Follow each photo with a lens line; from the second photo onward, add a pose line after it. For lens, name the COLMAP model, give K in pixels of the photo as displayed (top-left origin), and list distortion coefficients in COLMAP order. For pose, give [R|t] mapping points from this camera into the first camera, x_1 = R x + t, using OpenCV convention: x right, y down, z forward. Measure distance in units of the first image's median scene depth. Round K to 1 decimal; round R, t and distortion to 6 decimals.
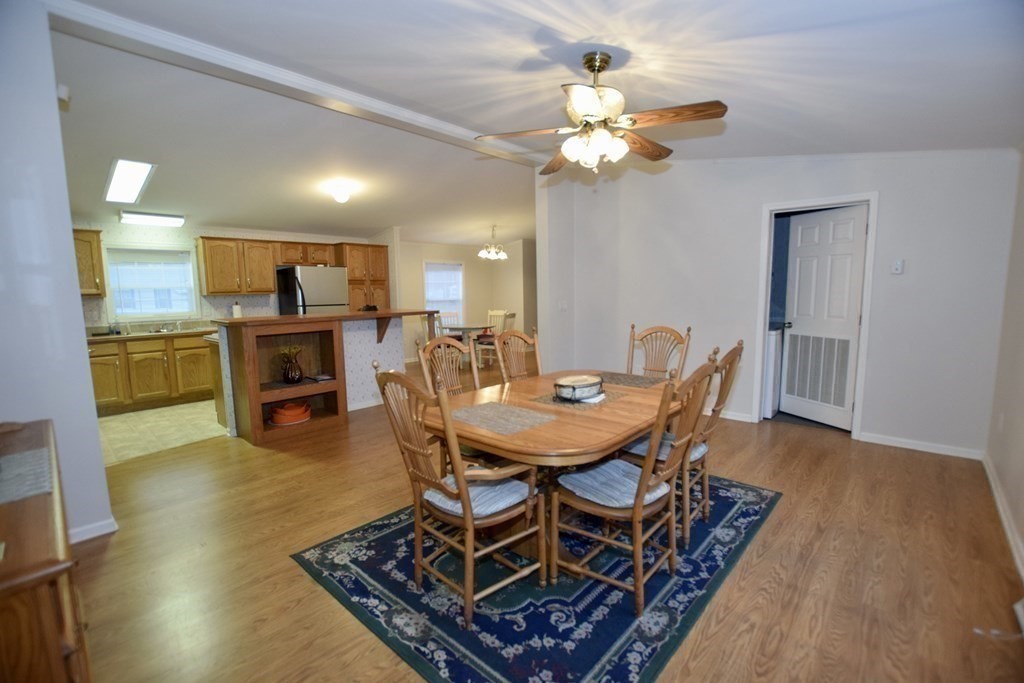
lens RADIAL K [[449.9, 0, 508.9], [0, 449.9, 344.5], [0, 0, 1]] dist [-0.030772, 0.002137]
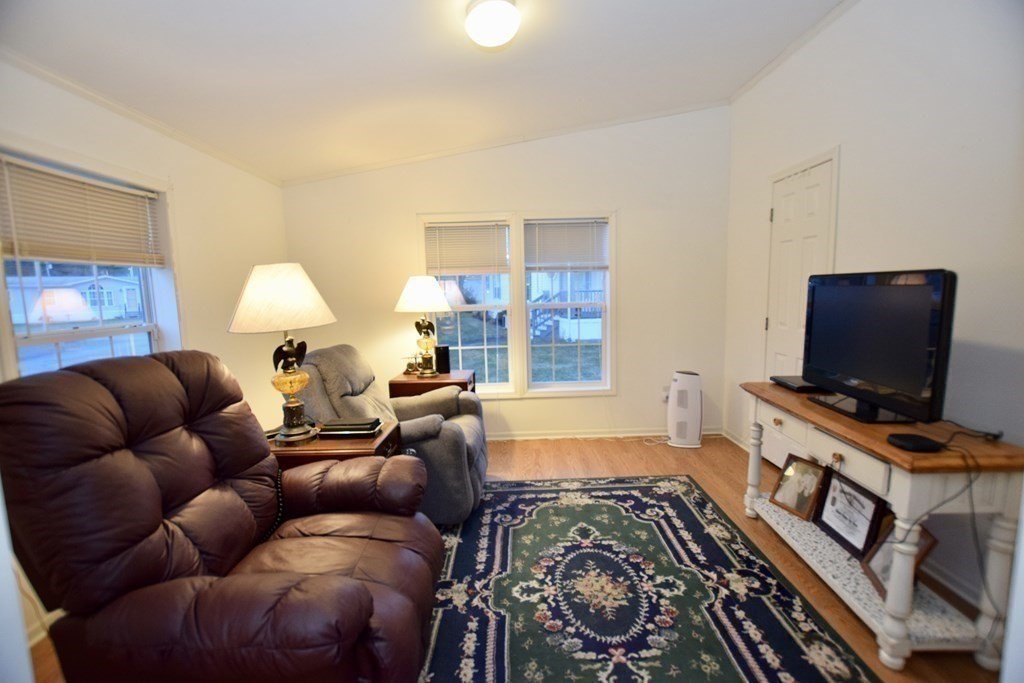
lens RADIAL K [[449.9, 0, 518.9], [0, 449.9, 345.7], [0, 0, 1]] dist [-0.030772, 0.002137]
pose [[0.727334, -0.084181, 0.681102, -0.386110], [0.093483, 0.995351, 0.023192, -0.042132], [-0.679887, 0.046803, 0.731822, 0.440624]]
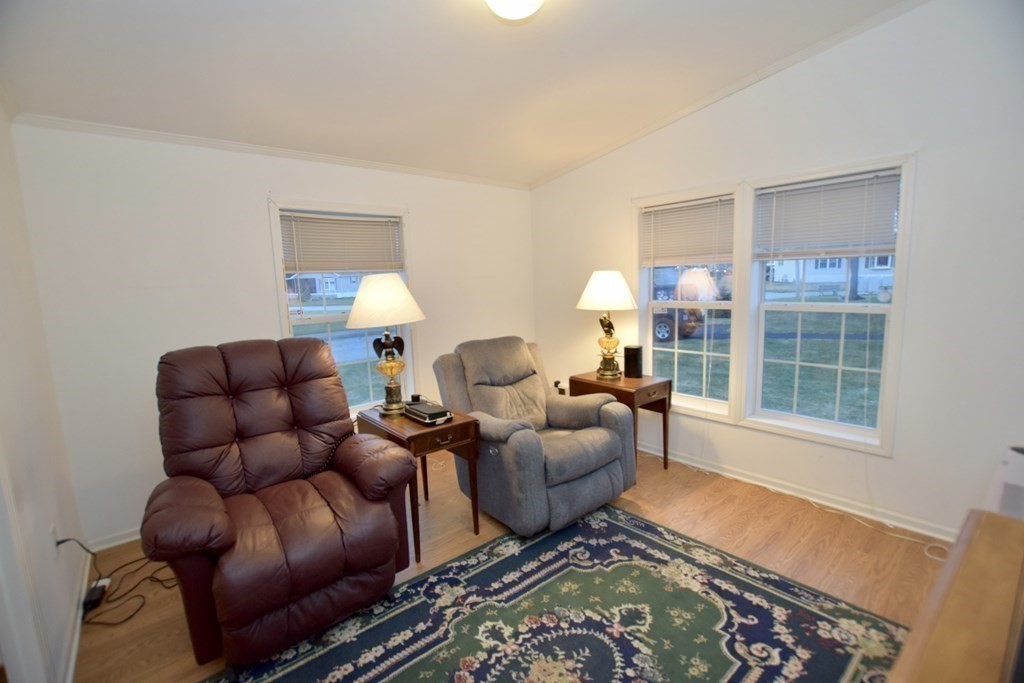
lens RADIAL K [[449.9, 0, 513.7], [0, 449.9, 352.3], [0, 0, 1]] dist [-0.030772, 0.002137]
pose [[0.992669, -0.000384, -0.120861, 0.129002], [0.005207, 0.999202, 0.039591, -0.064408], [0.120750, -0.039930, 0.991880, 0.358893]]
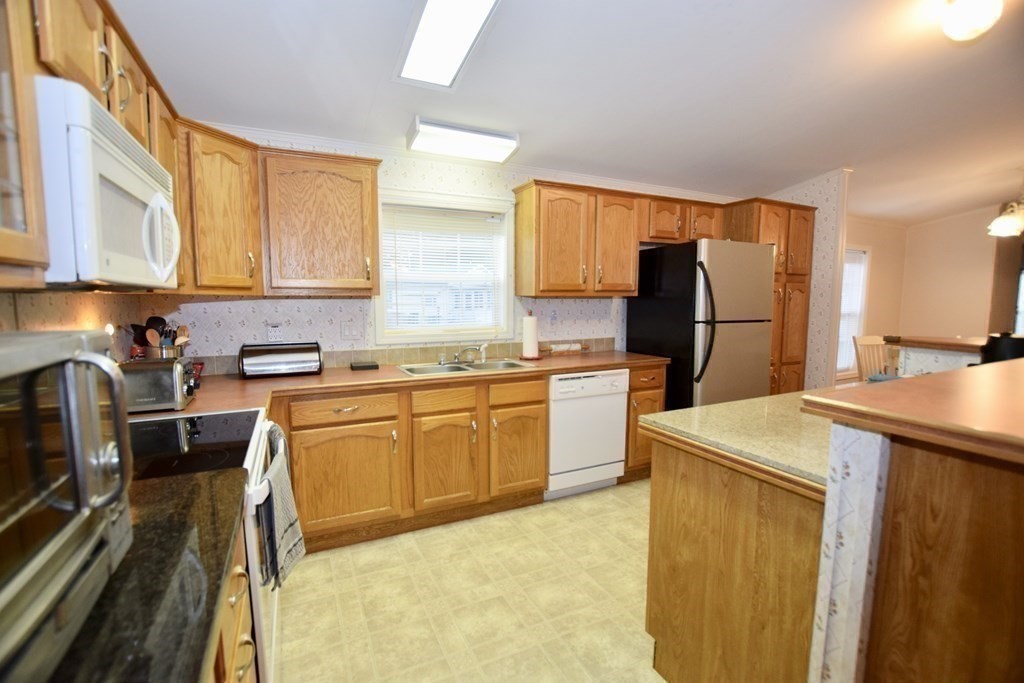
lens RADIAL K [[449.9, 0, 514.7], [0, 449.9, 343.4], [0, 0, 1]] dist [-0.030772, 0.002137]
pose [[0.932718, 0.051205, -0.356952, -1.007361], [-0.056778, 0.998374, -0.005145, -0.101701], [0.356108, 0.025066, 0.934108, 0.990976]]
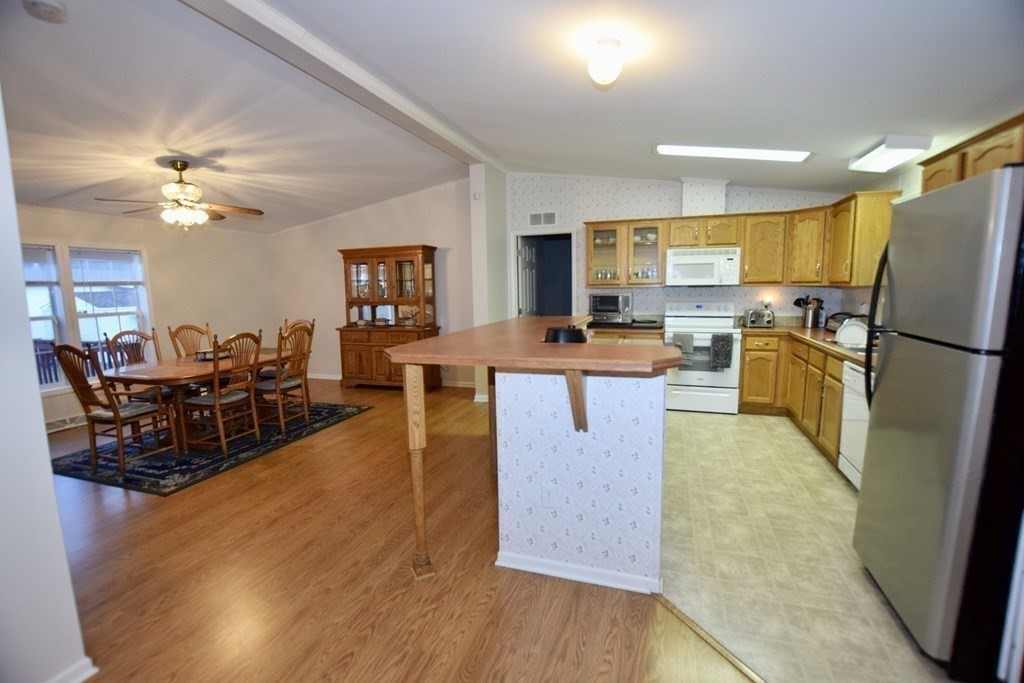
lens RADIAL K [[449.9, 0, 510.6], [0, 449.9, 346.0], [0, 0, 1]] dist [-0.030772, 0.002137]
pose [[-0.914074, 0.086507, -0.396213, -0.182572], [-0.015174, 0.969005, 0.246575, -0.312881], [0.405262, 0.231400, -0.884430, 2.452317]]
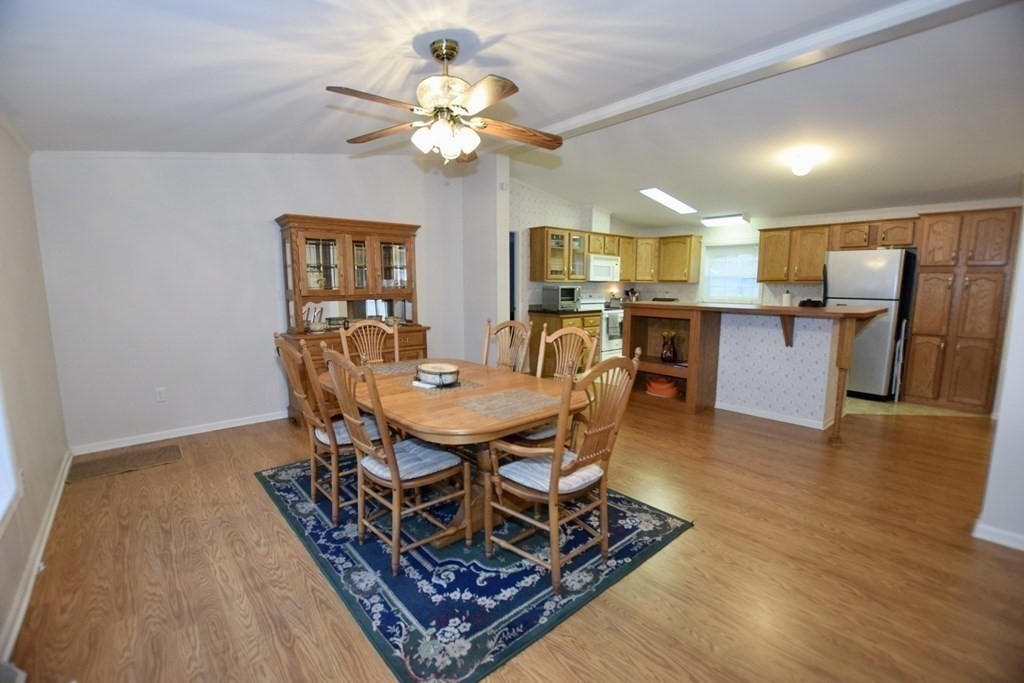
lens RADIAL K [[449.9, 0, 513.1], [0, 449.9, 343.3], [0, 0, 1]] dist [-0.030772, 0.002137]
pose [[-0.108846, 0.146816, -0.983157, 0.959726], [-0.117802, 0.980159, 0.159411, -0.136324], [0.987054, 0.133169, -0.089391, 1.024928]]
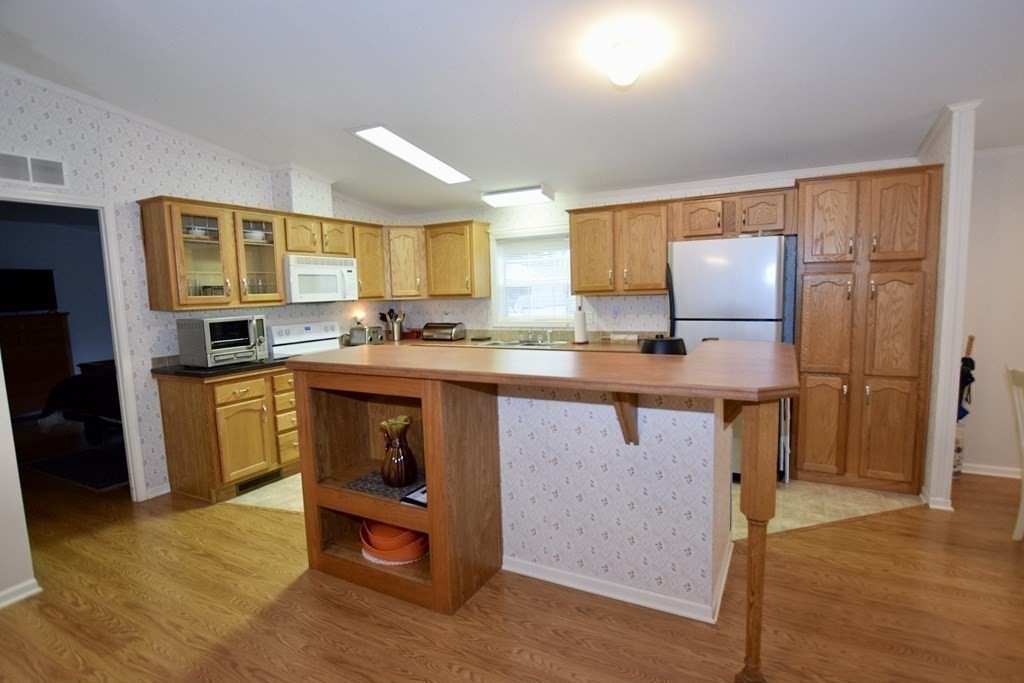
lens RADIAL K [[514.6, 0, 514.9], [0, 514.6, 344.6], [0, 0, 1]] dist [-0.022461, 0.000390]
pose [[0.252113, 0.112001, -0.961195, 0.140910], [-0.088551, 0.991782, 0.092339, -0.199544], [0.963638, 0.061834, 0.259959, 1.396941]]
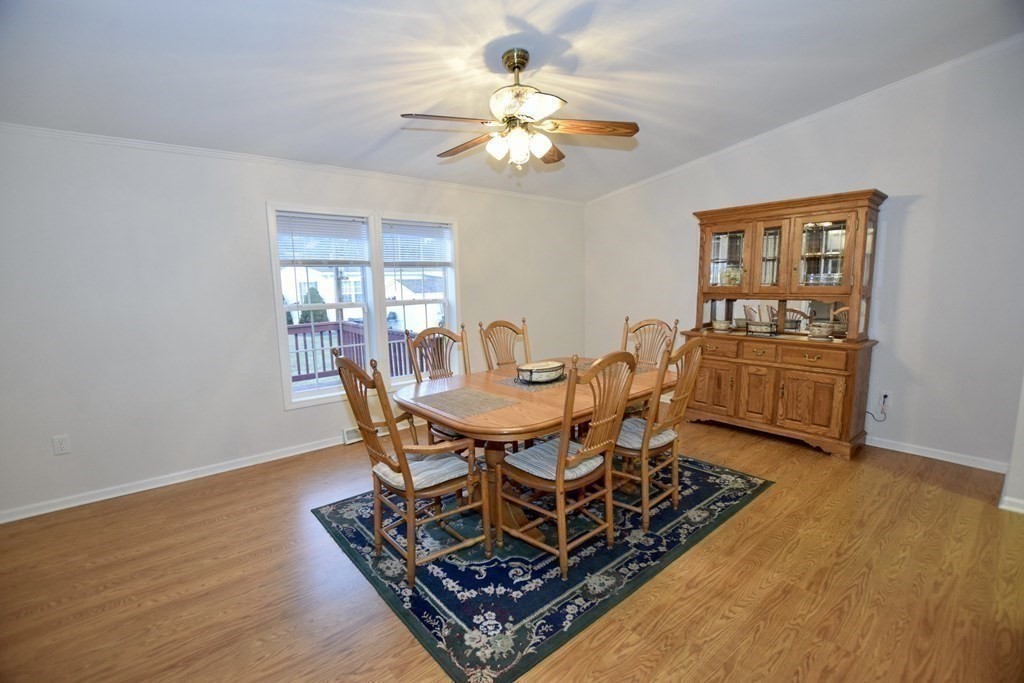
lens RADIAL K [[449.9, 0, 512.9], [0, 449.9, 346.4], [0, 0, 1]] dist [-0.030772, 0.002137]
pose [[-0.991209, 0.016485, 0.131275, 0.063075], [0.050364, 0.964522, 0.259153, -0.208200], [-0.122345, 0.263486, -0.956873, 1.665385]]
